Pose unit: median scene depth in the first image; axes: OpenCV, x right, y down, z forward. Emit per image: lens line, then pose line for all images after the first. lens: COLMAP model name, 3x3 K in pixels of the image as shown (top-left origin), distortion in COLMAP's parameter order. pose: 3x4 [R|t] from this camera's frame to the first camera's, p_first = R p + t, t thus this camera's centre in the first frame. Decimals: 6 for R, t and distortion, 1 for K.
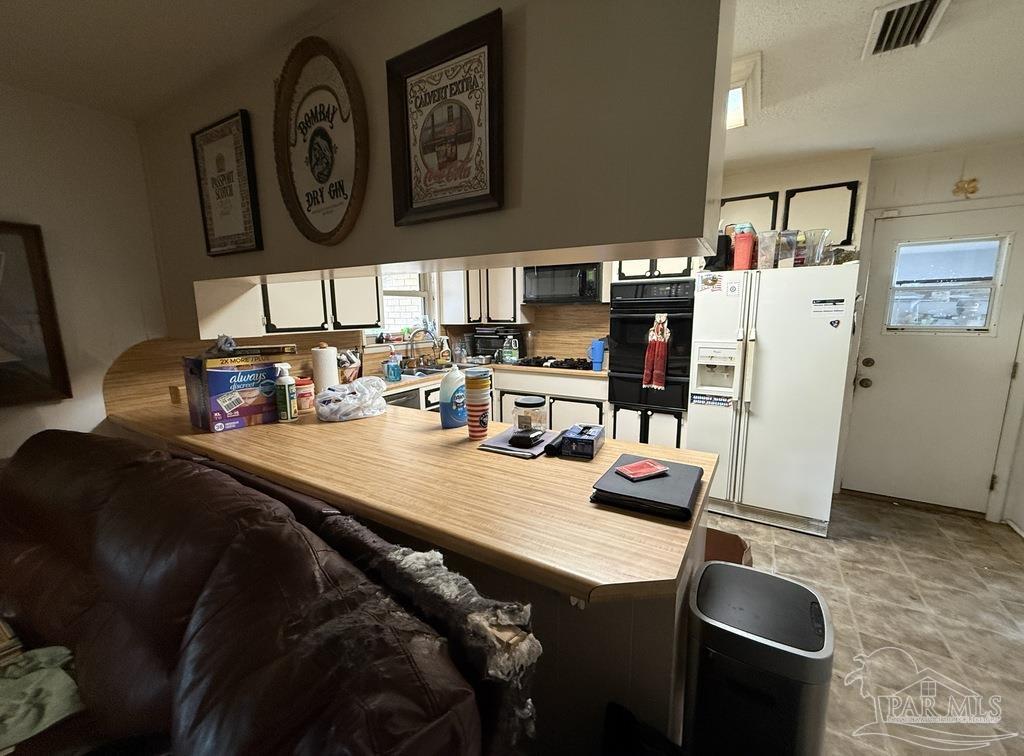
lens RADIAL K [[408.5, 0, 510.9], [0, 408.5, 379.9], [0, 0, 1]] dist [0.001578, -0.000385]
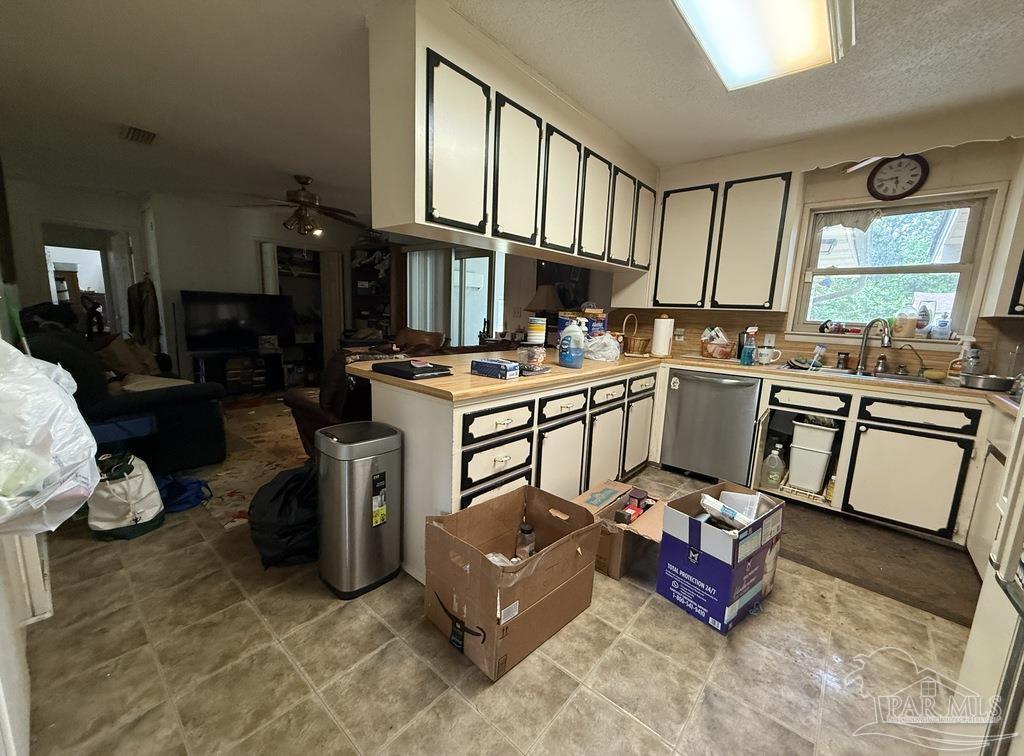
lens RADIAL K [[408.5, 0, 510.9], [0, 408.5, 379.9], [0, 0, 1]] dist [0.001578, -0.000385]
pose [[-0.156727, 0.171388, -0.972658, 0.757698], [-0.198289, 0.959315, 0.200988, -0.049059], [0.967532, 0.224367, -0.116366, 0.630941]]
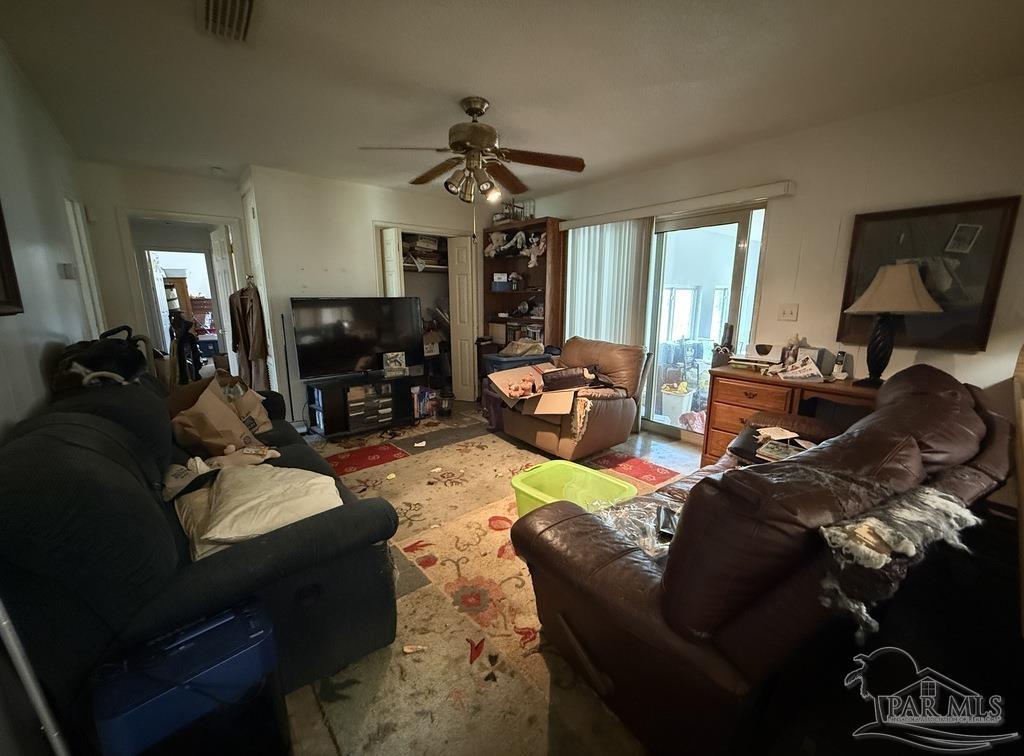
lens RADIAL K [[408.5, 0, 510.9], [0, 408.5, 379.9], [0, 0, 1]] dist [0.001578, -0.000385]
pose [[-0.314550, 0.202673, -0.927352, 0.271389], [-0.152382, 0.953490, 0.260072, 0.016495], [0.936930, 0.223117, -0.269037, 0.064422]]
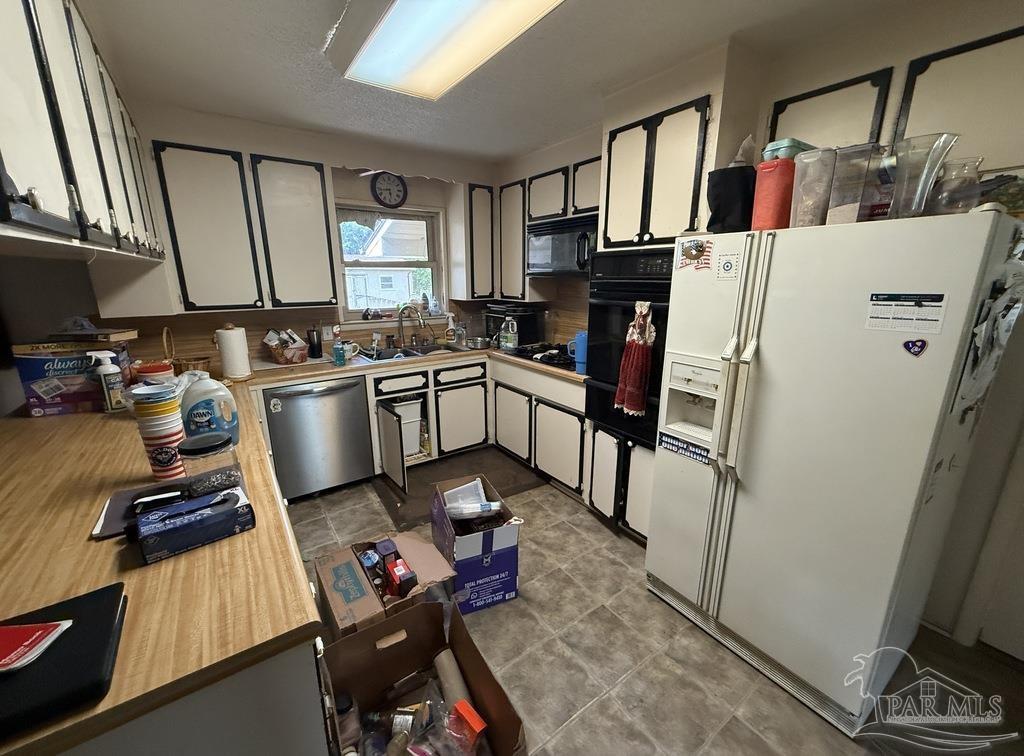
lens RADIAL K [[408.5, 0, 510.9], [0, 408.5, 379.9], [0, 0, 1]] dist [0.001578, -0.000385]
pose [[0.920011, 0.107161, -0.376956, 0.442735], [-0.072469, 0.991819, 0.105084, -0.093437], [0.385133, -0.069361, 0.920251, 0.319526]]
